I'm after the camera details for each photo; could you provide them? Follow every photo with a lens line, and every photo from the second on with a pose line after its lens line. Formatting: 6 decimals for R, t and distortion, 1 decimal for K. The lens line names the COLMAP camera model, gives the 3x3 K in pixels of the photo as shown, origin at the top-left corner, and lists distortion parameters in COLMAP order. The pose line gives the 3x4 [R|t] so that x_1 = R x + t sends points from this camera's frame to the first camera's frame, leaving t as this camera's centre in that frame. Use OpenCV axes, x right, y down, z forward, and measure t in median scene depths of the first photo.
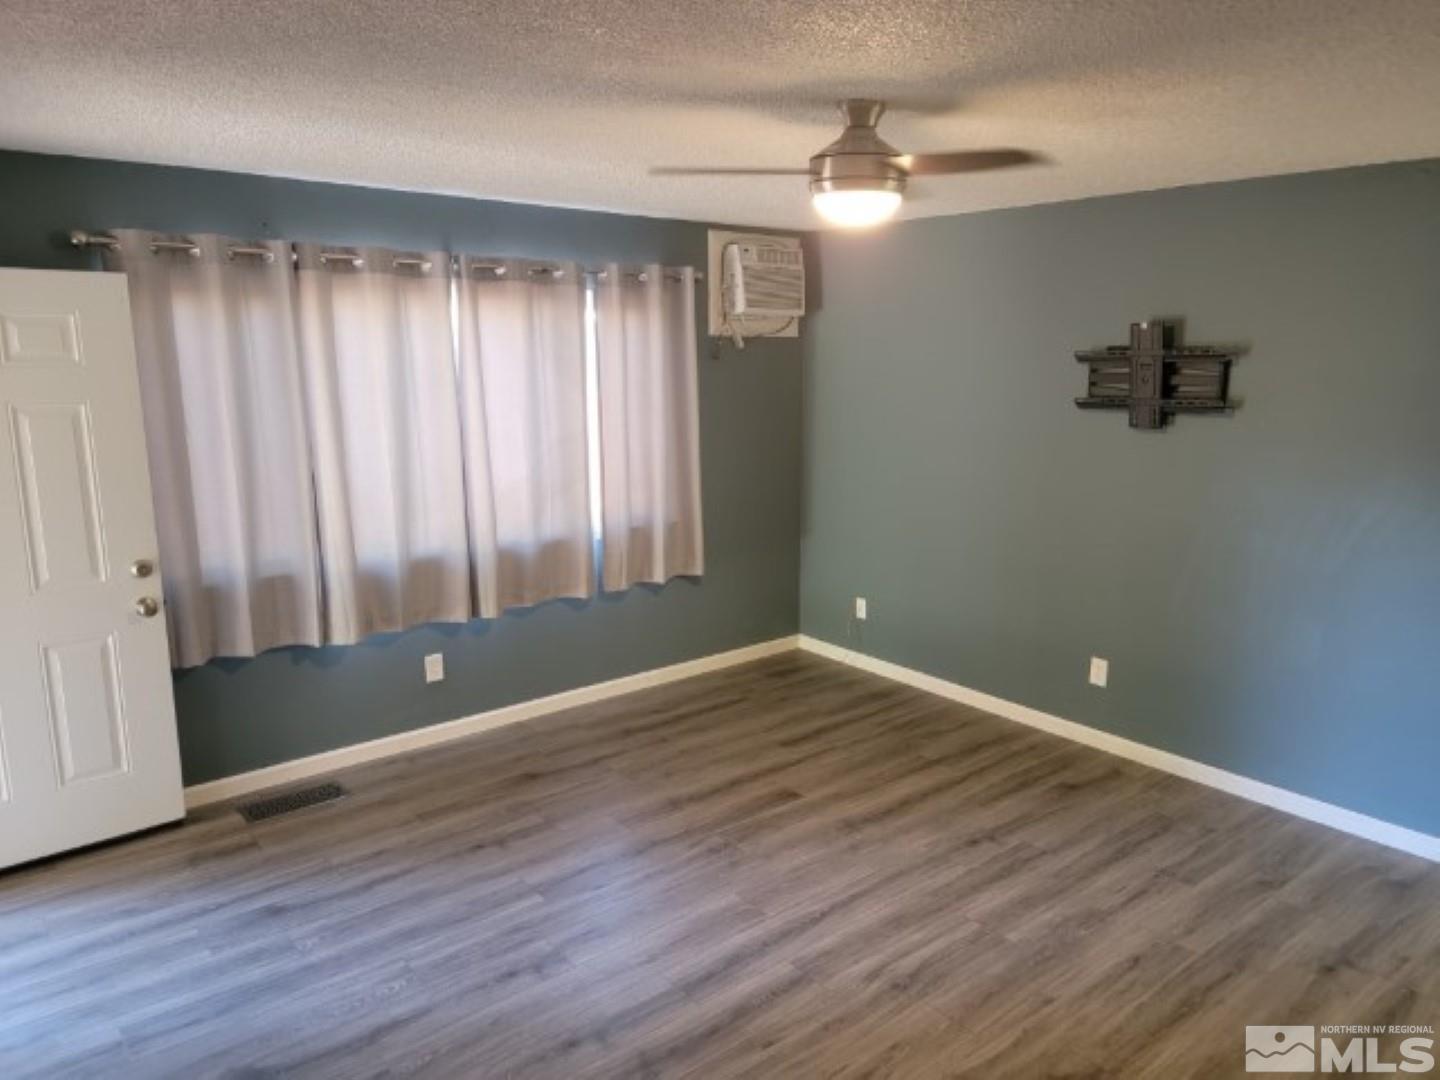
lens RADIAL K [[1010.6, 0, 716.5], [0, 1010.6, 540.8], [0, 0, 1]] dist [0.047063, -0.032164]
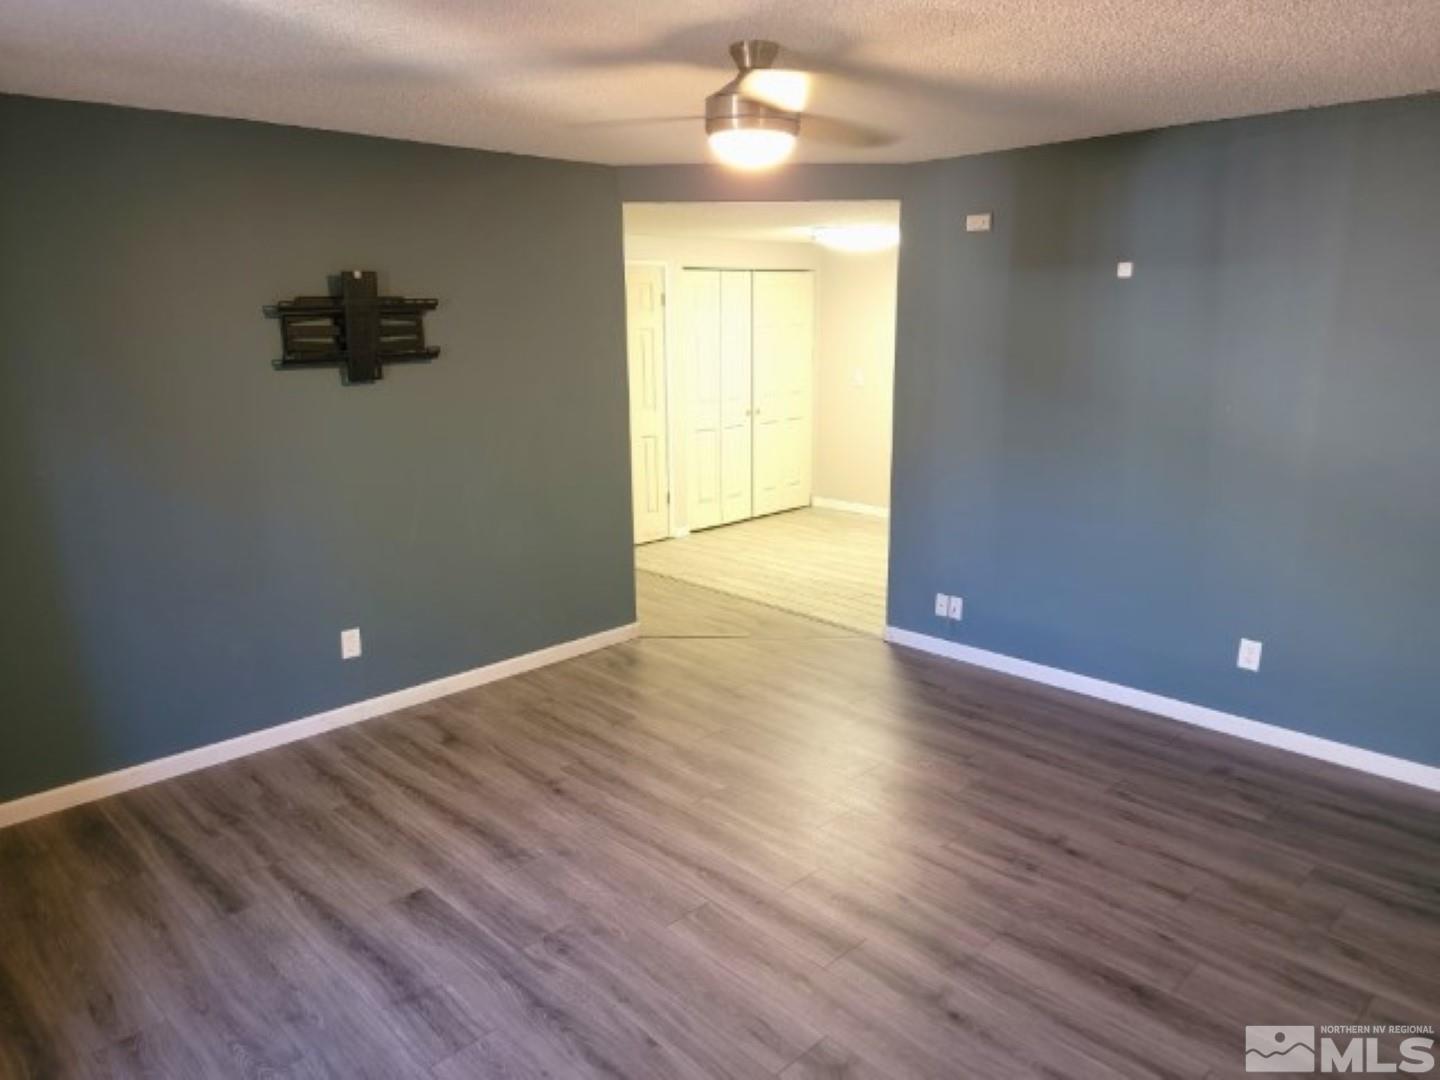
lens RADIAL K [[1010.6, 0, 725.5], [0, 1010.6, 540.7], [0, 0, 1]] dist [0.047063, -0.032164]
pose [[-0.097225, -0.225640, 0.969347, -0.686105], [0.201523, 0.949323, 0.241192, -0.149471], [-0.974647, 0.218795, -0.046826, 0.835206]]
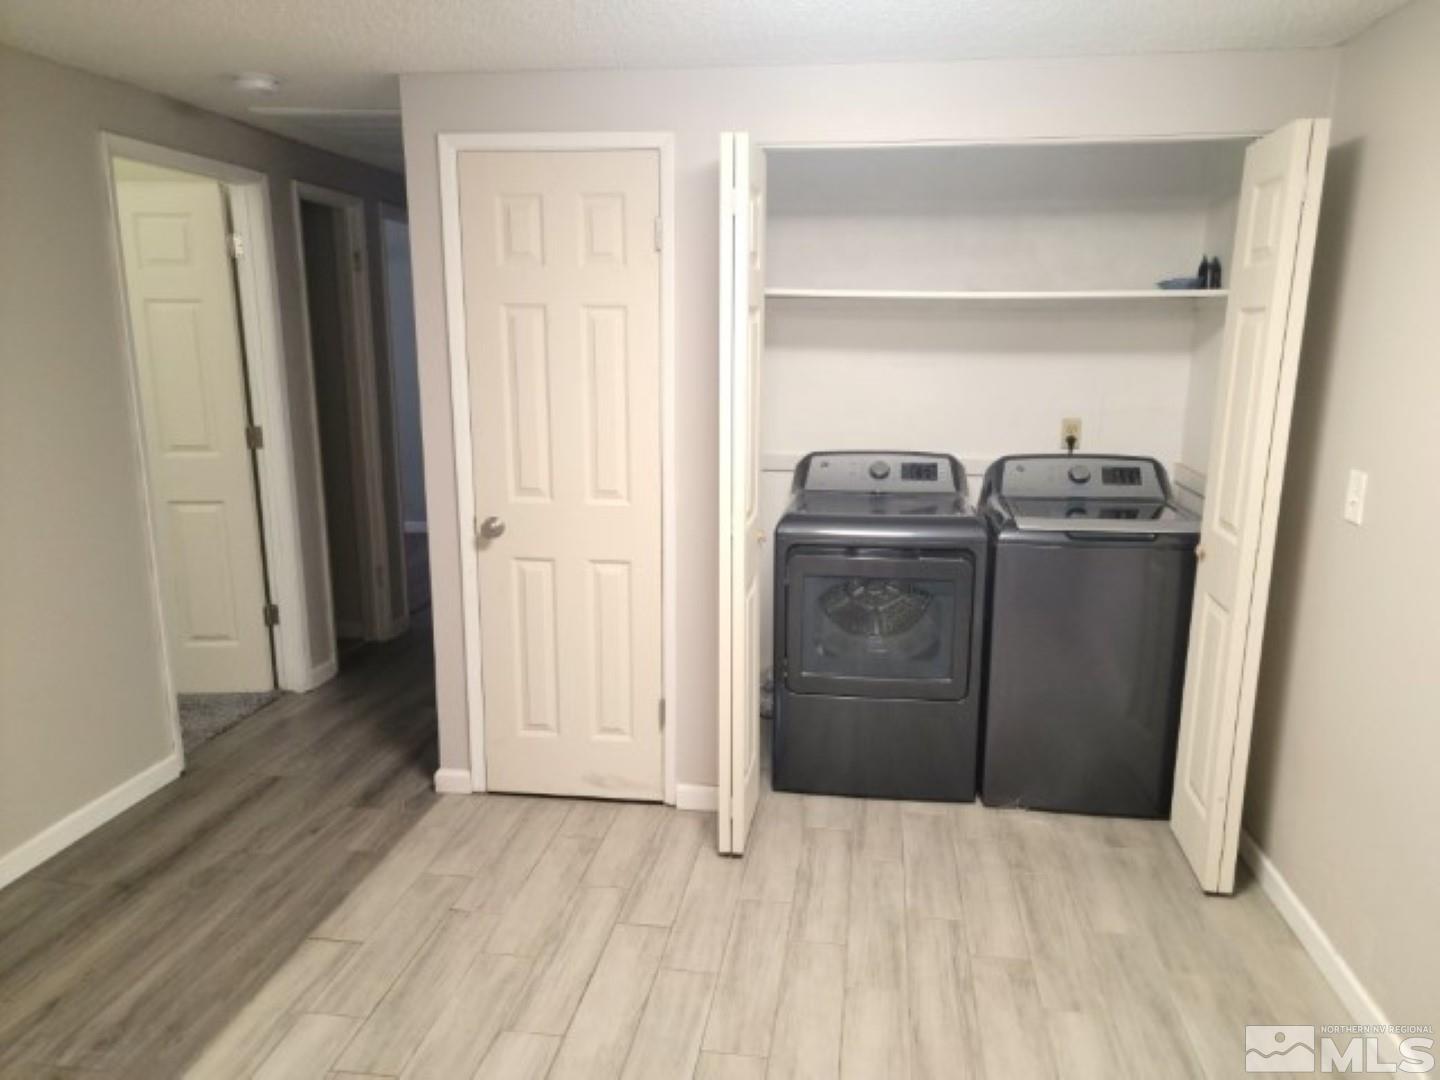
lens RADIAL K [[1010.6, 0, 734.2], [0, 1010.6, 529.6], [0, 0, 1]] dist [0.047063, -0.032164]
pose [[0.723344, -0.130124, 0.678116, 0.839176], [0.129314, 0.990235, 0.052079, 0.052626], [-0.678271, 0.050019, 0.733107, 0.144467]]
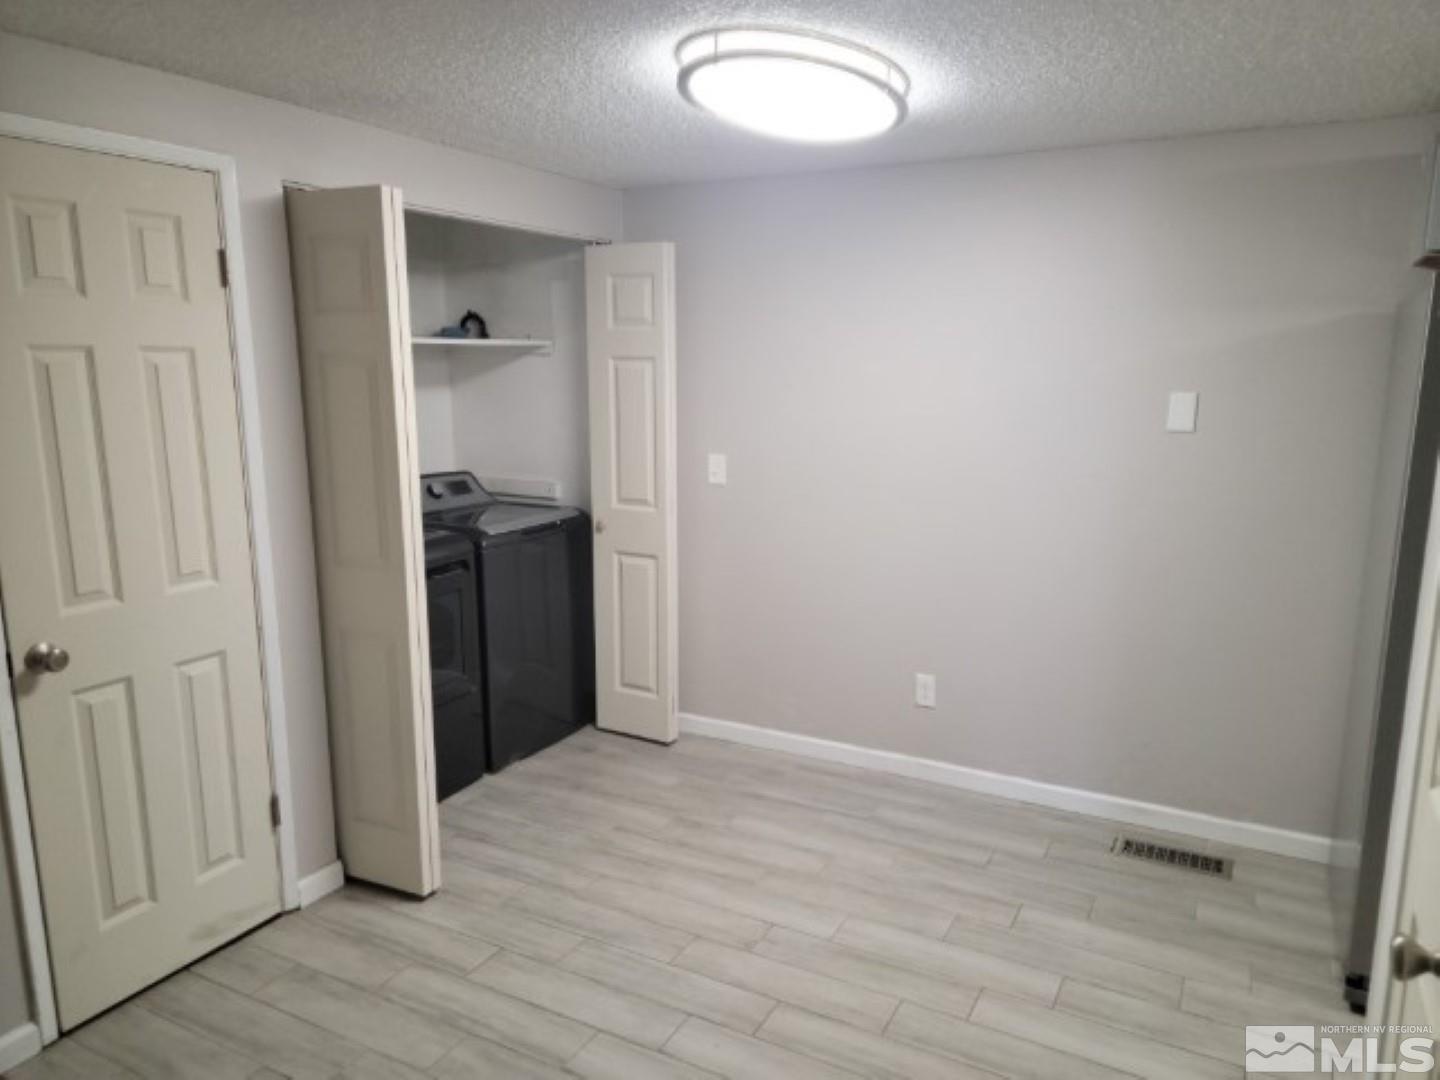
lens RADIAL K [[1010.6, 0, 726.7], [0, 1010.6, 543.8], [0, 0, 1]] dist [0.047063, -0.032164]
pose [[-0.397515, -0.162354, 0.903118, 0.566869], [0.178548, 0.951725, 0.249682, -0.076660], [-0.900057, 0.260502, -0.349337, 0.741998]]
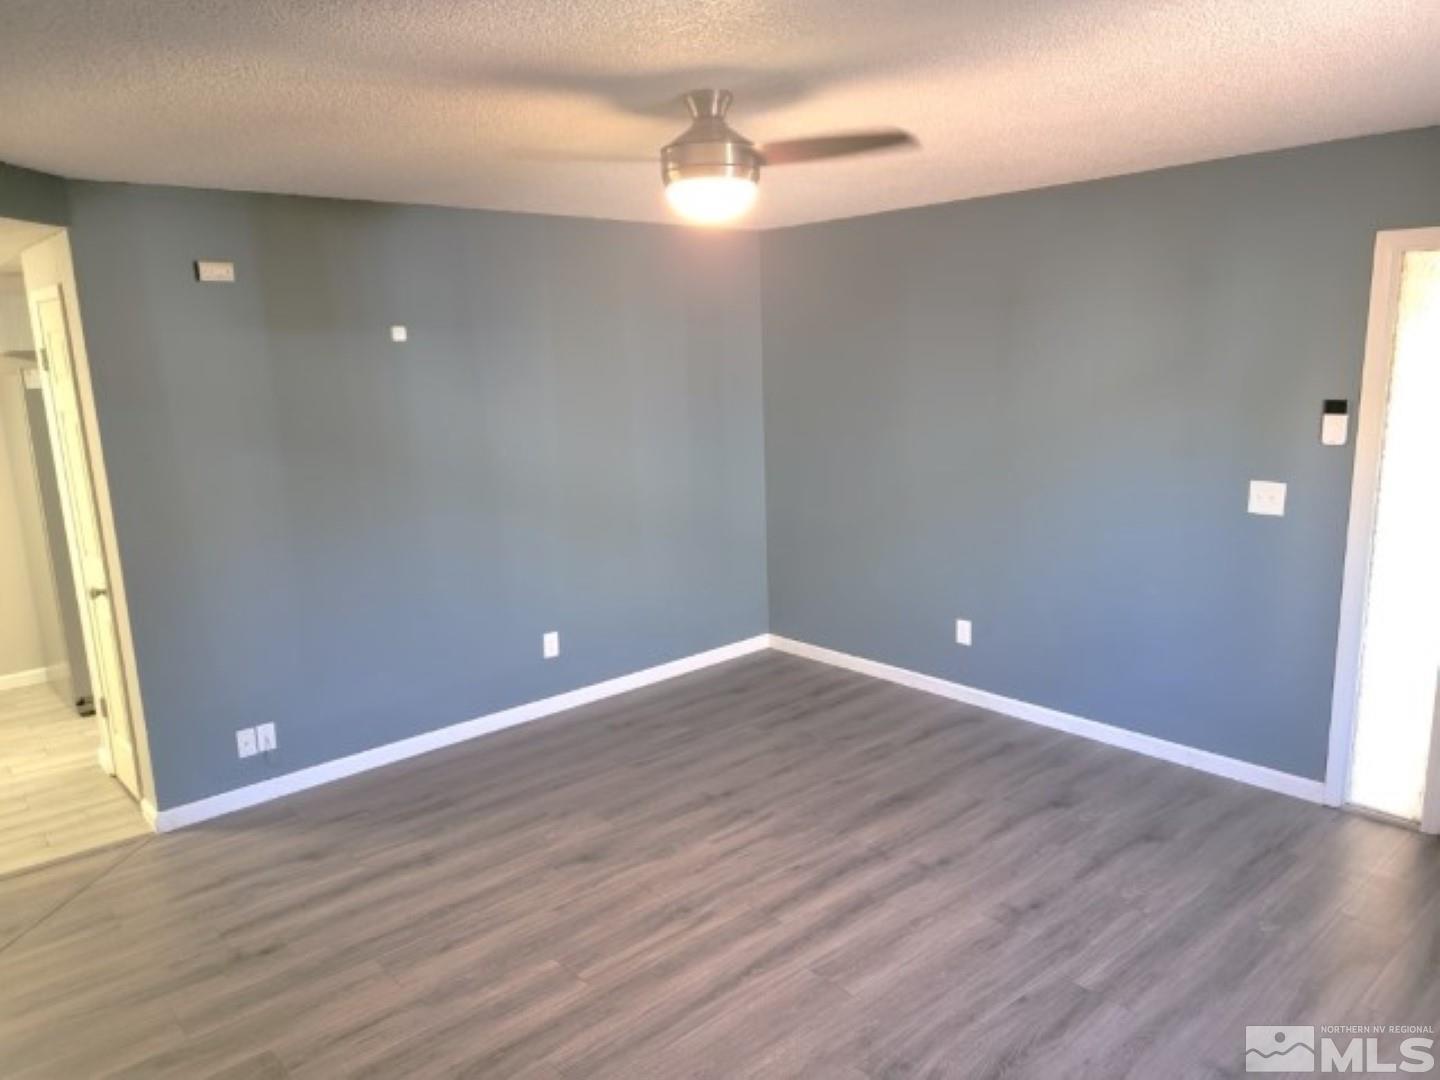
lens RADIAL K [[1010.6, 0, 732.8], [0, 1010.6, 535.0], [0, 0, 1]] dist [0.047063, -0.032164]
pose [[-0.998106, 0.036048, -0.049853, 0.130466], [0.015271, 0.930160, 0.366838, -0.281216], [0.059595, 0.365382, -0.928948, 1.482465]]
